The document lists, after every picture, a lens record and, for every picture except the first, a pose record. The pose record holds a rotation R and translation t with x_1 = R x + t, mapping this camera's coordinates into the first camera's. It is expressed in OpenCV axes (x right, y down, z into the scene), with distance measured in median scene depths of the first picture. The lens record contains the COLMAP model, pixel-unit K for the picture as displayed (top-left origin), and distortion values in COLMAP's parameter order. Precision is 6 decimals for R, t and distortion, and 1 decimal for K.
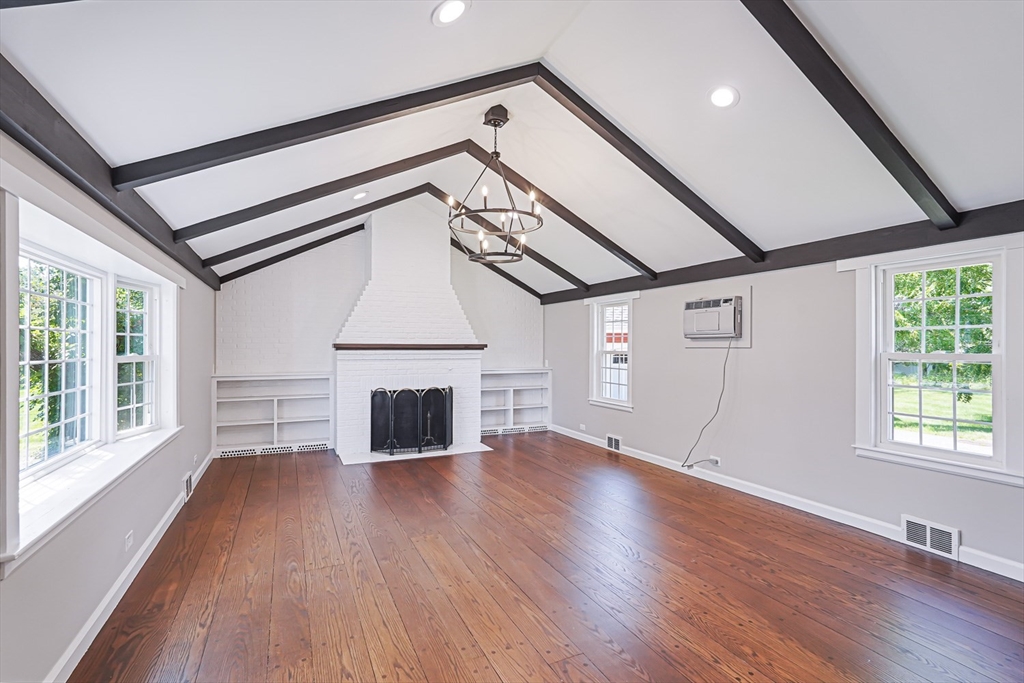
lens RADIAL K [[465.0, 0, 507.6], [0, 465.0, 344.1], [0, 0, 1]] dist [-0.008023, 0.002764]
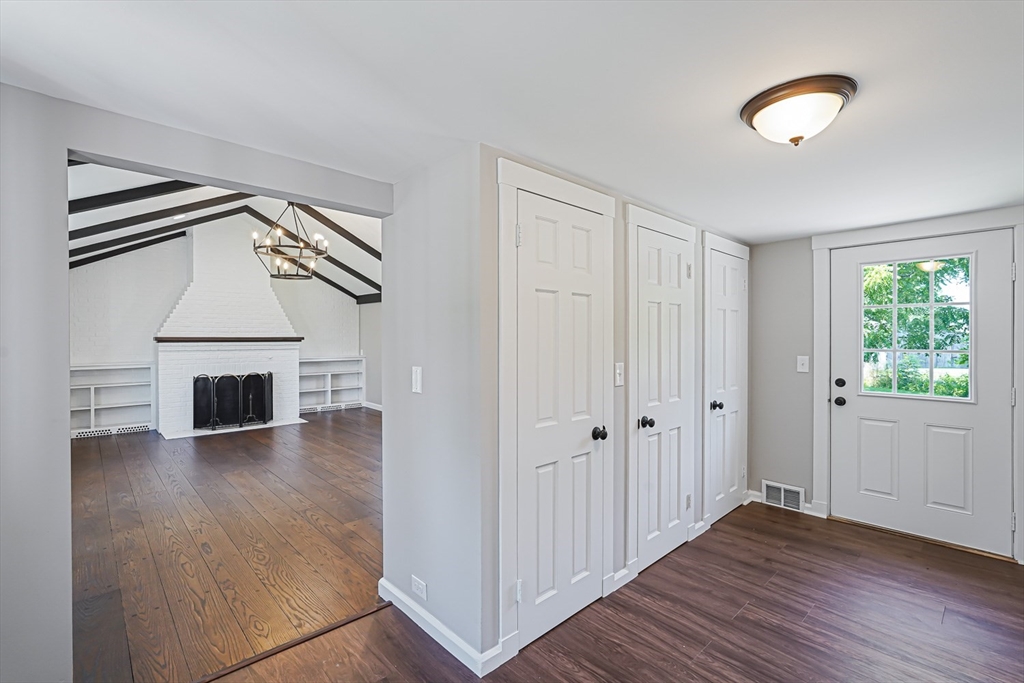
lens RADIAL K [[465.0, 0, 522.8], [0, 465.0, 340.6], [0, 0, 1]] dist [-0.008023, 0.002764]
pose [[0.950413, -0.003682, 0.310969, 0.128741], [-0.000283, 0.999919, 0.012706, -0.006738], [-0.310991, -0.012164, 0.950335, -0.356285]]
